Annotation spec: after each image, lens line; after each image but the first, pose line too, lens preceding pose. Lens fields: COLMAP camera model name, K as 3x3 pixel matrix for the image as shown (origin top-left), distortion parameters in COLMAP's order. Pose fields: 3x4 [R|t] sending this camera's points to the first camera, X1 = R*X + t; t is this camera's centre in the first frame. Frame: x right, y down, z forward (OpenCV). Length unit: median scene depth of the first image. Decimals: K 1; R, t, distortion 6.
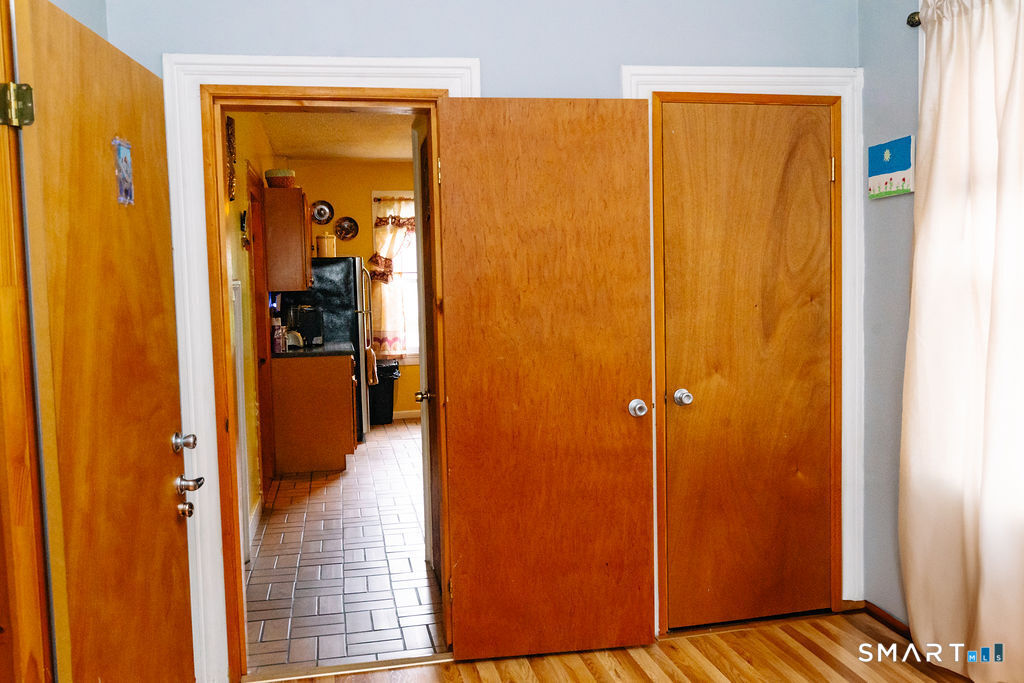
lens RADIAL K [[840.8, 0, 510.8], [0, 840.8, 344.7], [0, 0, 1]] dist [0.002976, -0.002363]
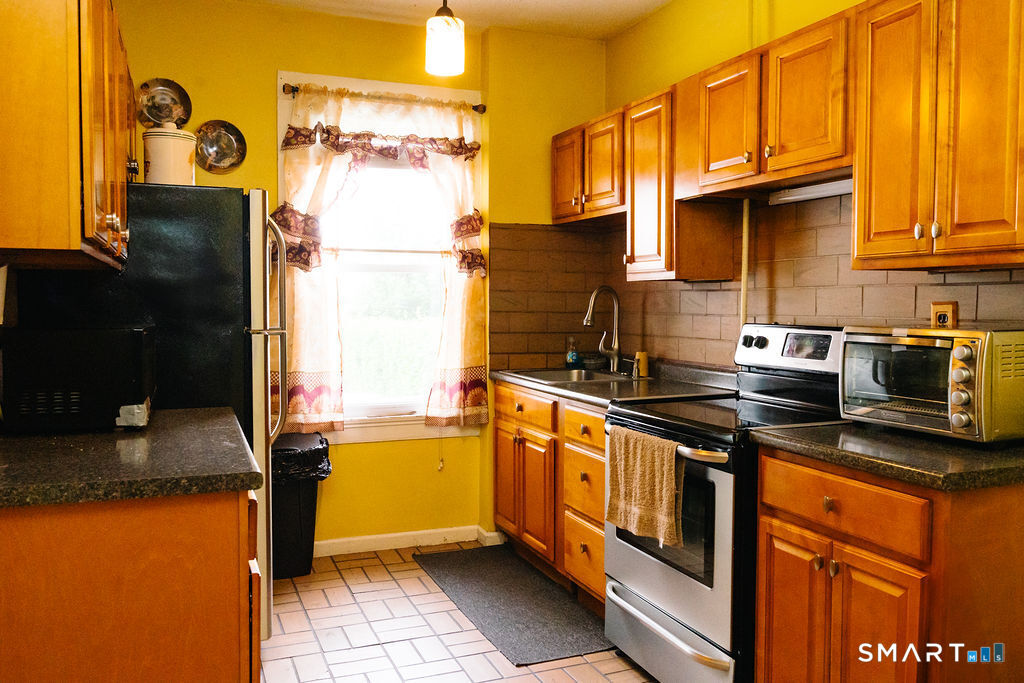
lens RADIAL K [[840.8, 0, 512.5], [0, 840.8, 338.0], [0, 0, 1]] dist [0.002976, -0.002363]
pose [[0.986815, 0.024737, 0.159950, -0.108480], [-0.021268, 0.999501, -0.023366, -0.026836], [-0.160448, 0.019656, 0.986848, 0.523505]]
